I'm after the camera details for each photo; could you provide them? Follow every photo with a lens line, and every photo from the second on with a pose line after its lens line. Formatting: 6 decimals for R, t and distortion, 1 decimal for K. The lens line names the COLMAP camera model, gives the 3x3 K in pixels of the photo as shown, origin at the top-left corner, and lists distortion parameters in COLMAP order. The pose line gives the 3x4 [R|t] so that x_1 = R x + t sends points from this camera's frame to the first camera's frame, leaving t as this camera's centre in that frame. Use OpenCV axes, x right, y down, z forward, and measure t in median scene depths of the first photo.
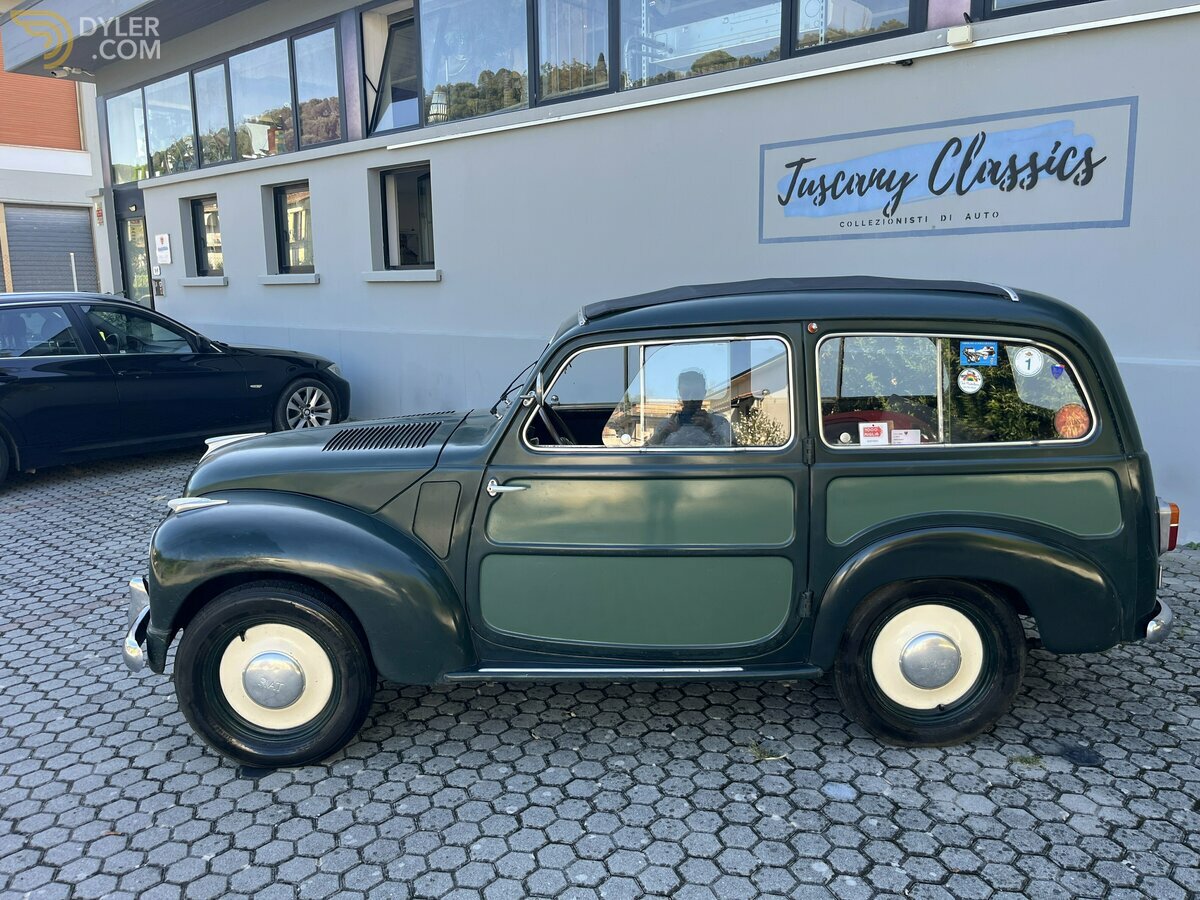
lens RADIAL K [[911.1, 0, 587.5], [0, 911.1, 447.8], [0, 0, 1]] dist [0.049693, -0.077358]
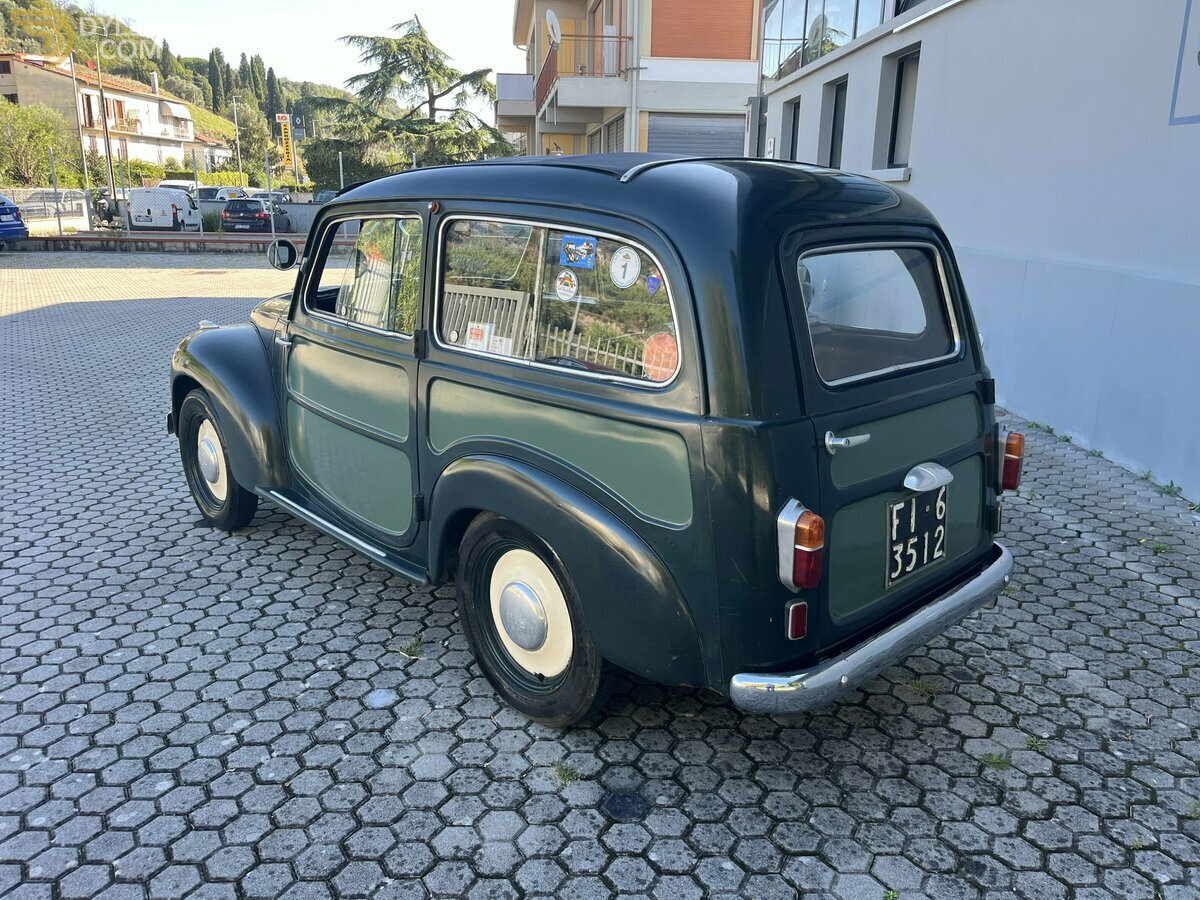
lens RADIAL K [[911.1, 0, 590.7], [0, 911.1, 452.2], [0, 0, 1]] dist [0.049693, -0.077358]
pose [[0.679237, 0.220582, -0.699986, 0.543784], [-0.151236, 0.975363, 0.160607, -0.033969], [0.718167, -0.003227, 0.695863, 0.255632]]
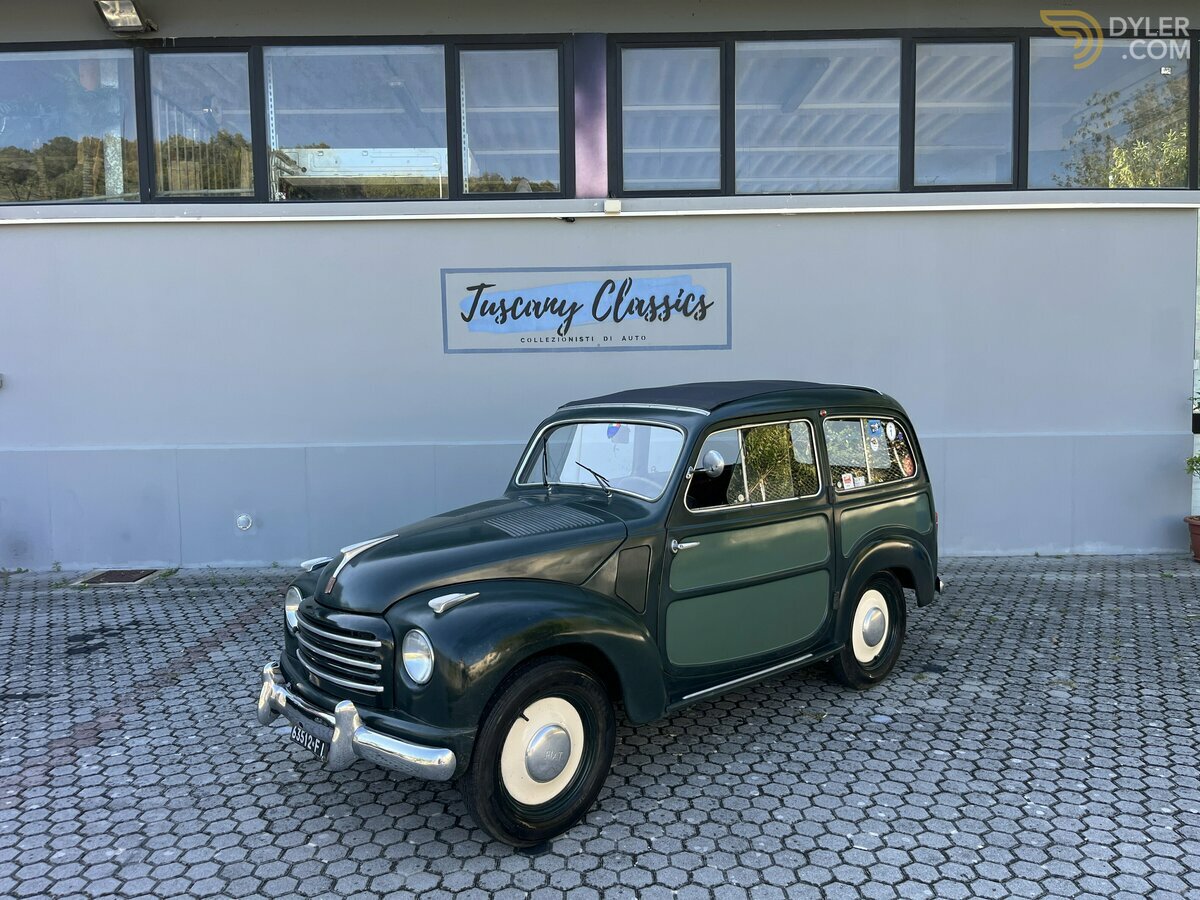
lens RADIAL K [[911.1, 0, 592.1], [0, 911.1, 450.9], [0, 0, 1]] dist [0.049693, -0.077358]
pose [[0.745247, -0.048048, 0.665055, -0.548349], [0.122894, 0.990211, -0.066174, -0.008930], [-0.655365, 0.131047, 0.743857, 0.072815]]
